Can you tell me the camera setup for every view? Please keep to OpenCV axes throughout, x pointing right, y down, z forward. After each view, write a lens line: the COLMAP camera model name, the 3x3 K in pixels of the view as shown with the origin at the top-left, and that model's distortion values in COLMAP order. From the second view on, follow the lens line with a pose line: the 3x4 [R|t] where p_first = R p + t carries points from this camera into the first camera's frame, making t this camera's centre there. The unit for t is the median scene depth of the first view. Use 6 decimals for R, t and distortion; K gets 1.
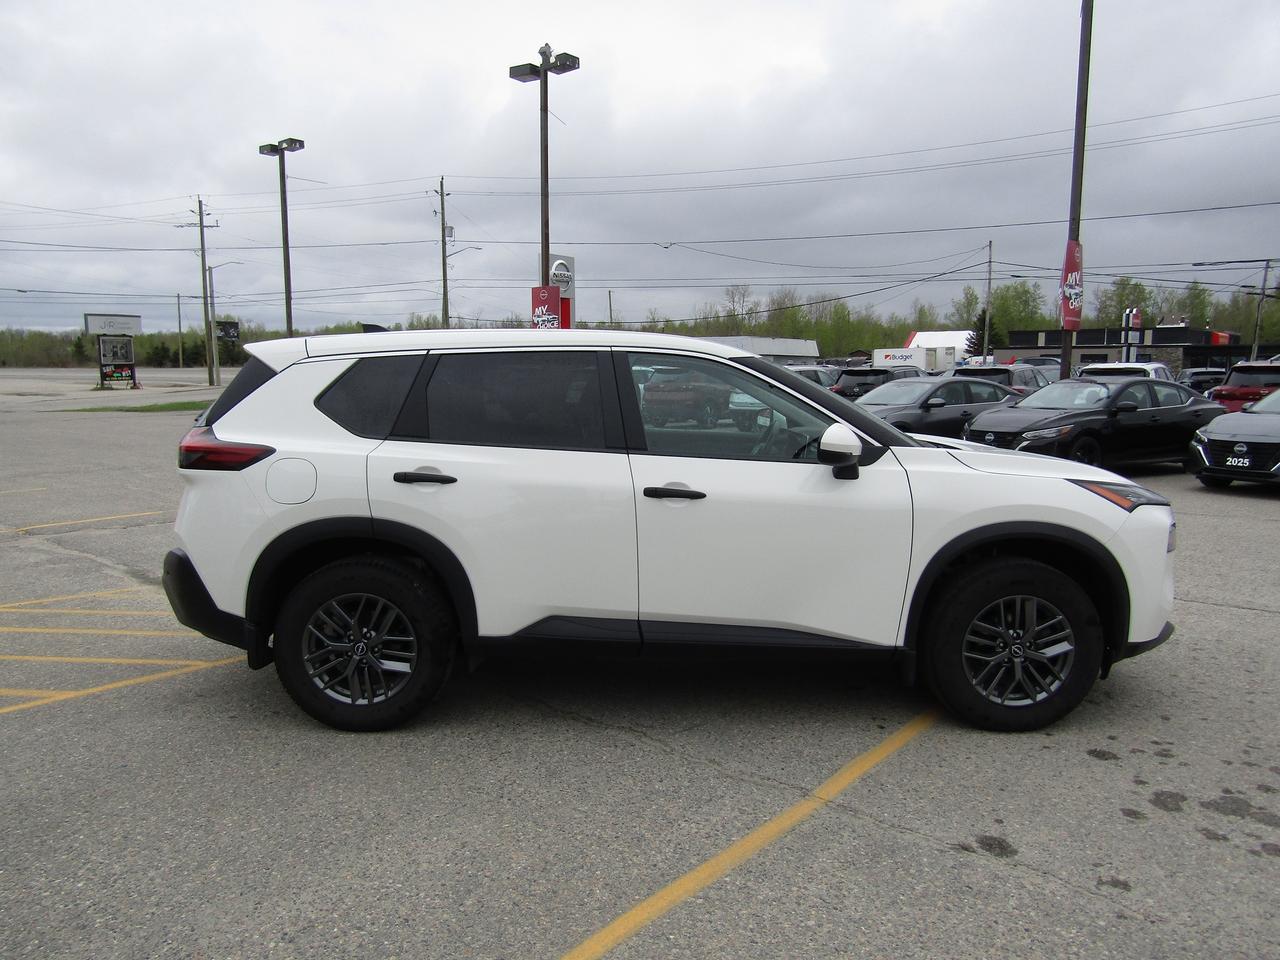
lens RADIAL K [[893.6, 0, 635.0], [0, 893.6, 480.8], [0, 0, 1]] dist [-0.005255, -0.001539]
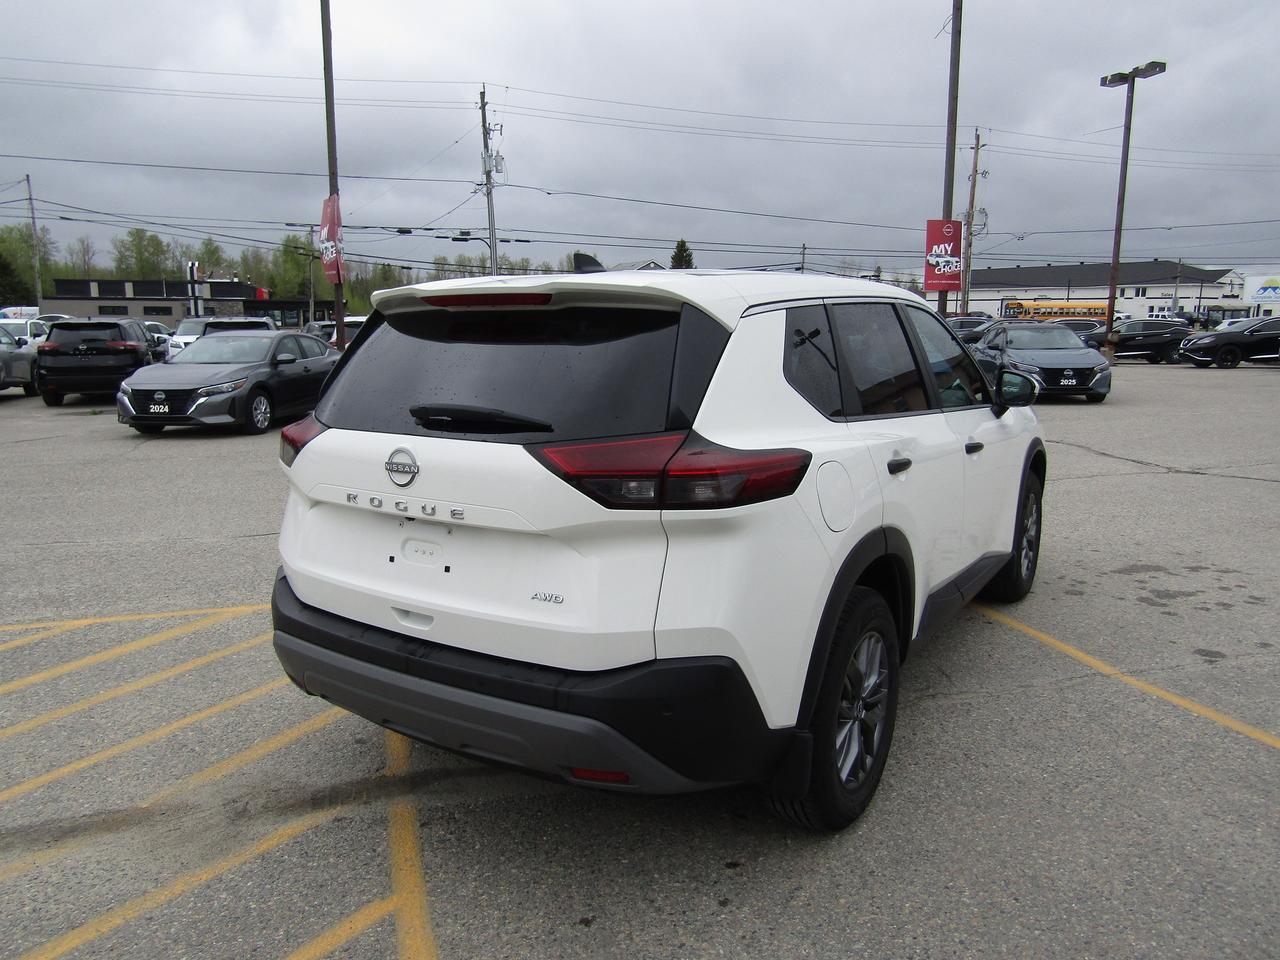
lens RADIAL K [[893.6, 0, 630.4], [0, 893.6, 479.3], [0, 0, 1]] dist [-0.005255, -0.001539]
pose [[0.553027, -0.142446, 0.820896, -0.246512], [0.101002, 0.989472, 0.103655, -0.023247], [-0.827019, 0.025588, 0.561592, 0.184303]]
